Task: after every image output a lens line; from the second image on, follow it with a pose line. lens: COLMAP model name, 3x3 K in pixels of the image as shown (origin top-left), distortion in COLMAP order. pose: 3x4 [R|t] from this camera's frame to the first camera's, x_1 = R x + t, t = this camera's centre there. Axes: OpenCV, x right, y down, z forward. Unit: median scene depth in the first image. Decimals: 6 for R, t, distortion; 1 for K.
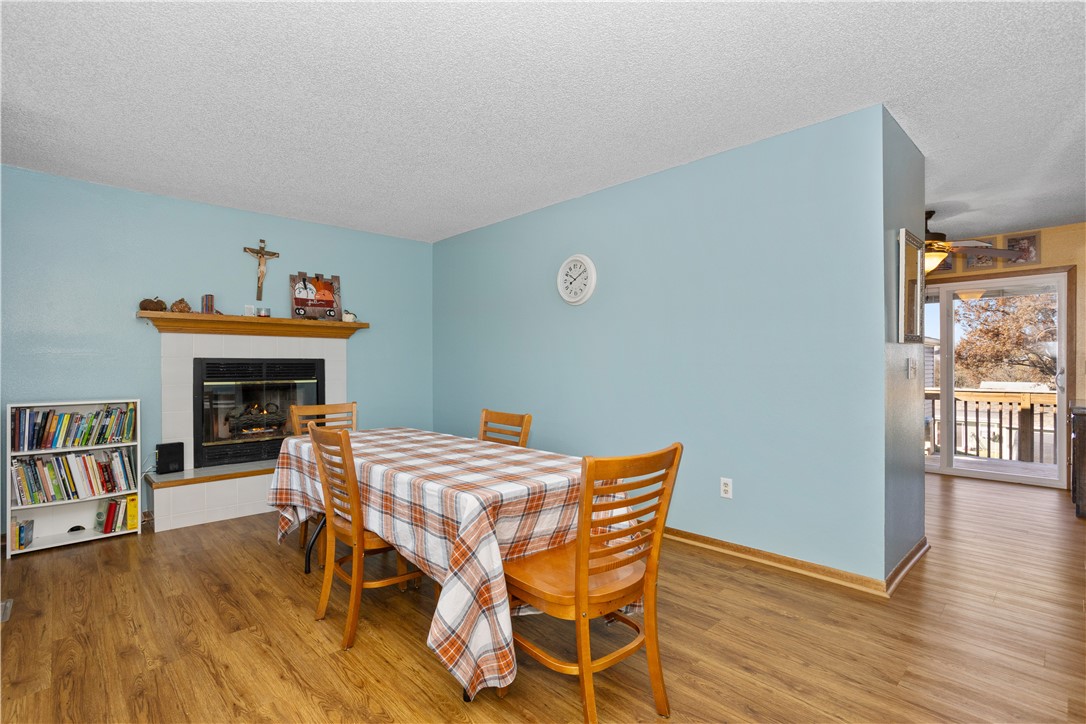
lens RADIAL K [[529.8, 0, 523.1], [0, 529.8, 359.3], [0, 0, 1]] dist [-0.013612, 0.004228]
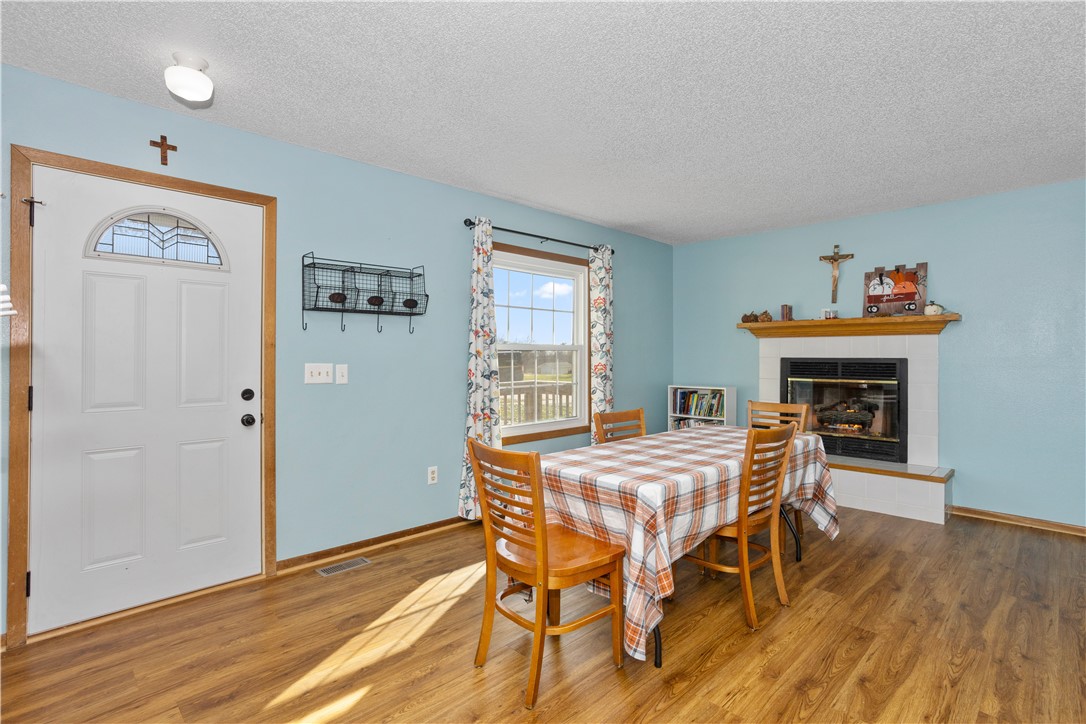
lens RADIAL K [[529.8, 0, 546.9], [0, 529.8, 355.0], [0, 0, 1]] dist [-0.013612, 0.004228]
pose [[0.038219, -0.008476, -0.999233, 0.511508], [0.000388, 0.999964, -0.008467, 0.000699], [0.999269, -0.000065, 0.038221, 0.370240]]
